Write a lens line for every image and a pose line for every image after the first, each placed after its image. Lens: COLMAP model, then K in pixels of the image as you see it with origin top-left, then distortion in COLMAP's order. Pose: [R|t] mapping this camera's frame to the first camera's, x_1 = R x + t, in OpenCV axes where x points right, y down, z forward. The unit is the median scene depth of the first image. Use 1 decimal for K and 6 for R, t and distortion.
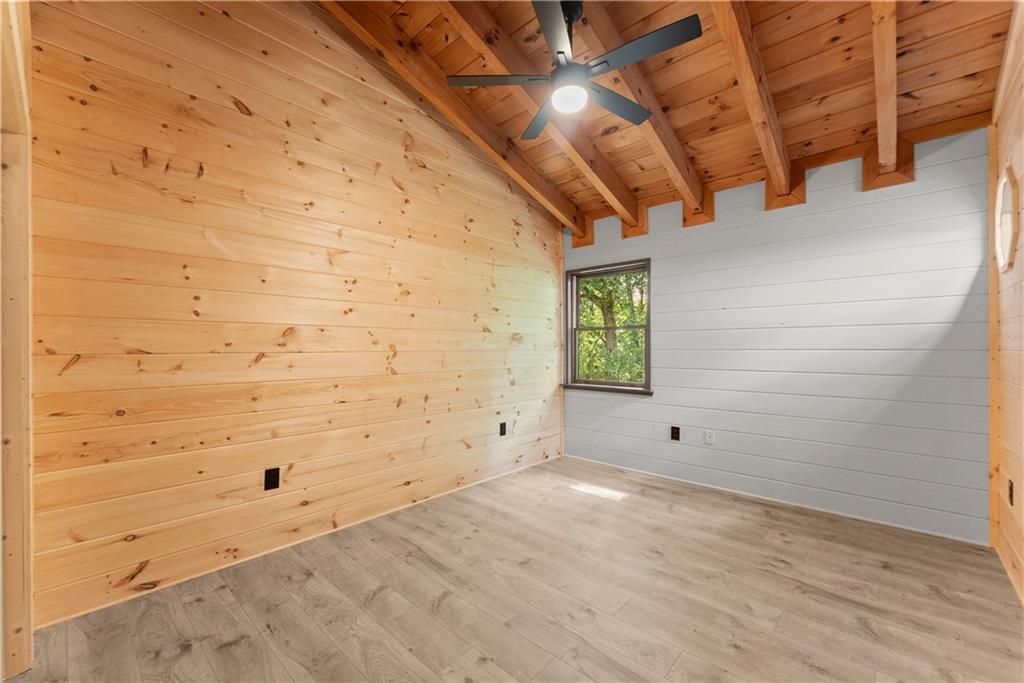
lens RADIAL K [[417.0, 0, 511.2], [0, 417.0, 345.9], [0, 0, 1]] dist [-0.003000, -0.000206]
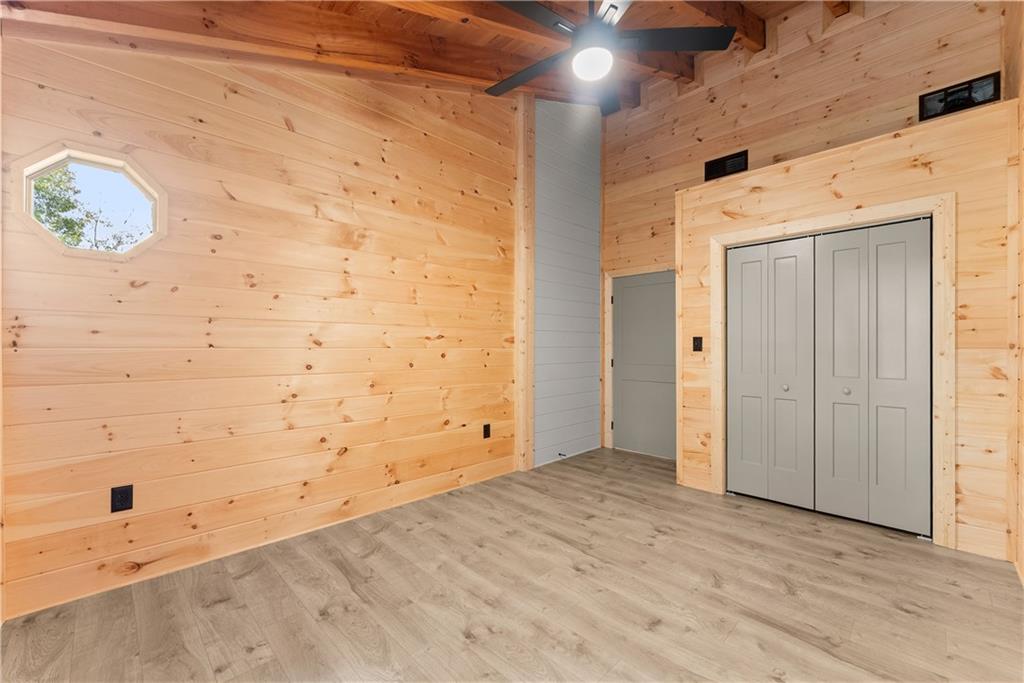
lens RADIAL K [[417.0, 0, 512.7], [0, 417.0, 345.2], [0, 0, 1]] dist [-0.003000, -0.000206]
pose [[-0.998828, 0.004005, 0.048234, 0.287197], [0.003477, 0.999933, -0.011022, 0.018759], [-0.048275, -0.010841, -0.998775, 2.018001]]
